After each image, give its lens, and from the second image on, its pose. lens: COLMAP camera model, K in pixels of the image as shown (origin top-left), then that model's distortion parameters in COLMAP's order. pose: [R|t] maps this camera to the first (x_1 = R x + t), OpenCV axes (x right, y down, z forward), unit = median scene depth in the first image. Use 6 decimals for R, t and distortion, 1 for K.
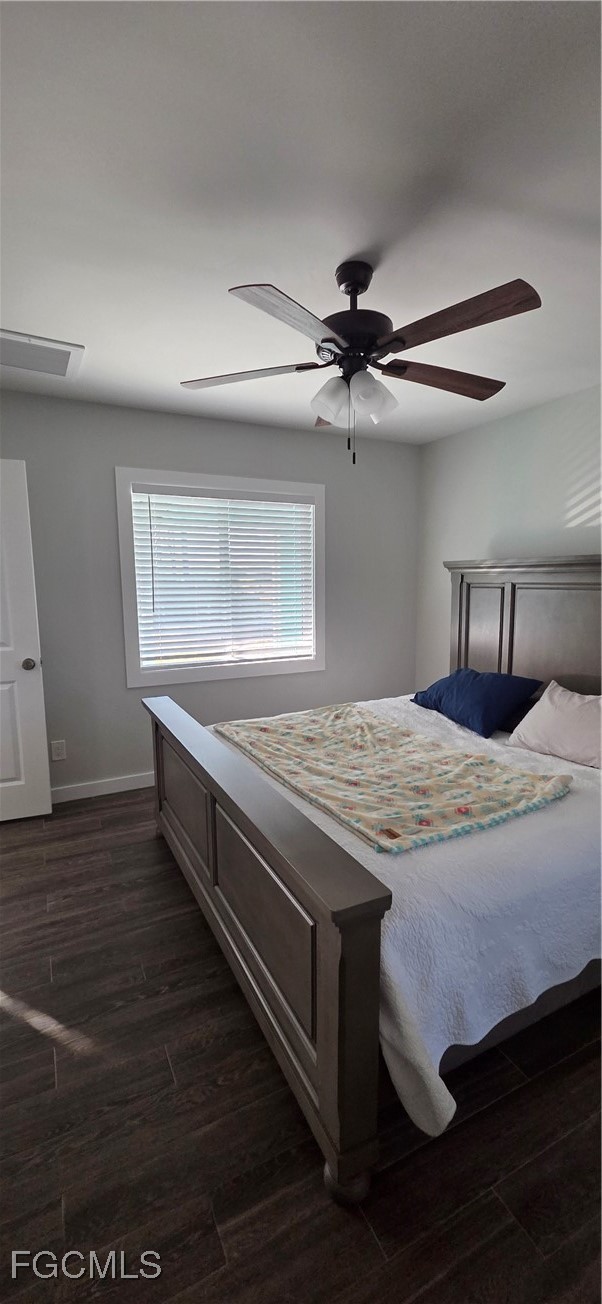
lens RADIAL K [[532.1, 0, 302.5], [0, 532.1, 651.7], [0, 0, 1]] dist [-0.002853, -0.000202]
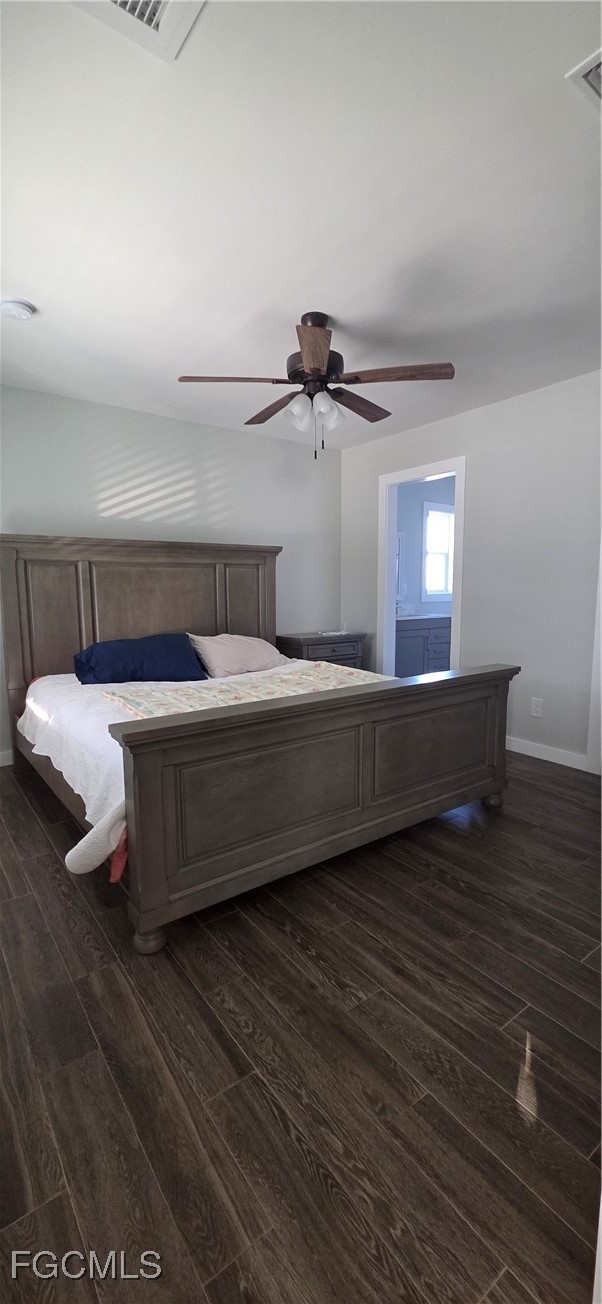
lens RADIAL K [[532.1, 0, 300.2], [0, 532.1, 652.8], [0, 0, 1]] dist [-0.002853, -0.000202]
pose [[-0.174521, -0.110583, 0.978424, -1.124923], [0.137162, 0.981255, 0.135368, -0.050625], [-0.975053, 0.157828, -0.156082, 1.176307]]
